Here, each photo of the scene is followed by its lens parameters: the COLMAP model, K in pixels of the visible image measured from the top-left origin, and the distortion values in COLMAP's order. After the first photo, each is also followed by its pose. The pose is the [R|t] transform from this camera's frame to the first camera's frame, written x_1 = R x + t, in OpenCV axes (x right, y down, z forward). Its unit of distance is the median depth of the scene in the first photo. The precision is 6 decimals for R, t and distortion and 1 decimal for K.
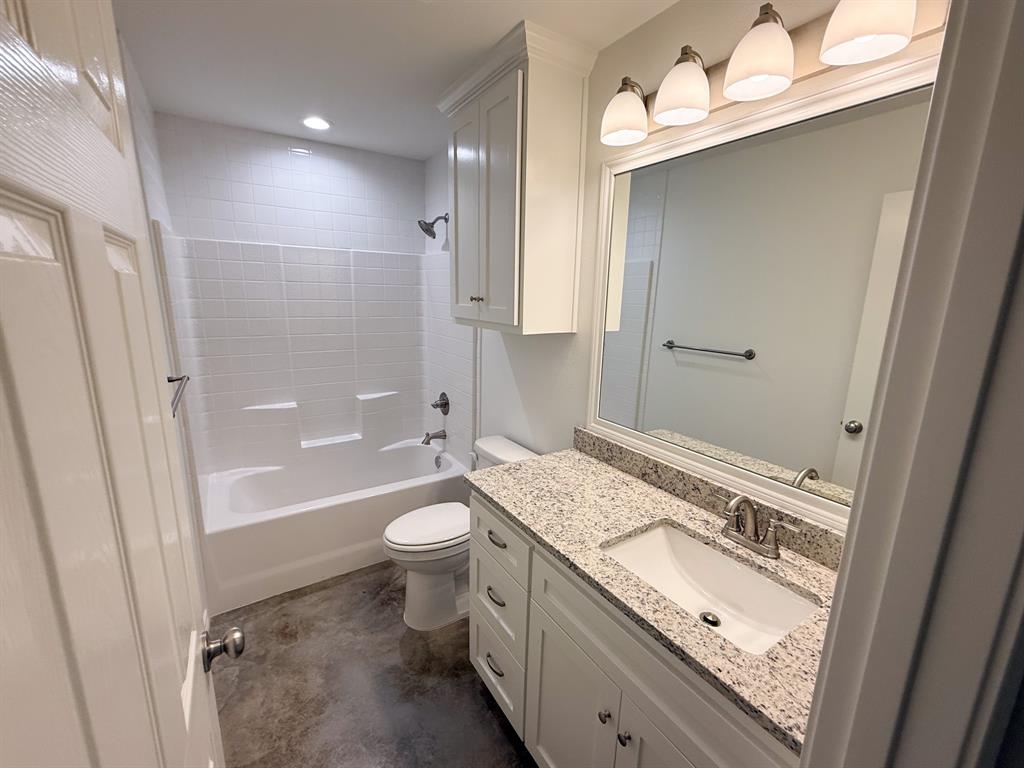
lens RADIAL K [[432.6, 0, 512.0], [0, 432.6, 384.0], [0, 0, 1]] dist [-0.000232, 0.000088]
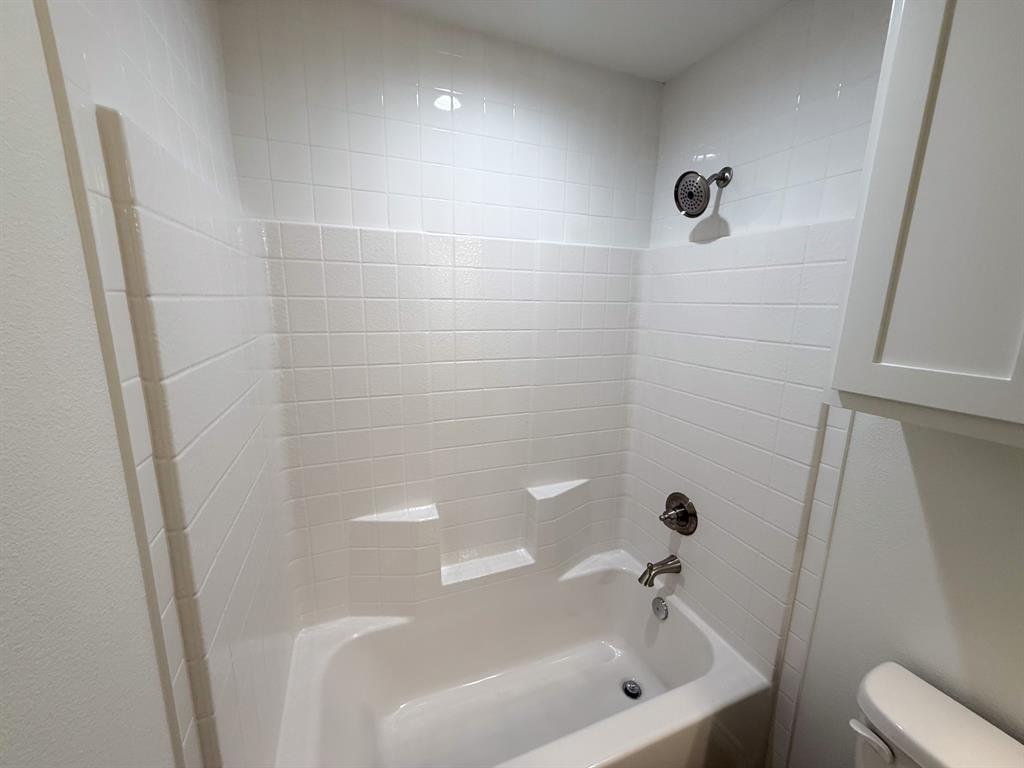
lens RADIAL K [[409.4, 0, 512.0], [0, 409.4, 384.0], [0, 0, 1]] dist [-0.000804, -0.000066]
pose [[0.979395, 0.039914, -0.197971, -0.278215], [-0.041107, 0.999153, -0.001918, -0.114120], [0.197727, 0.010017, 0.980206, 0.446921]]
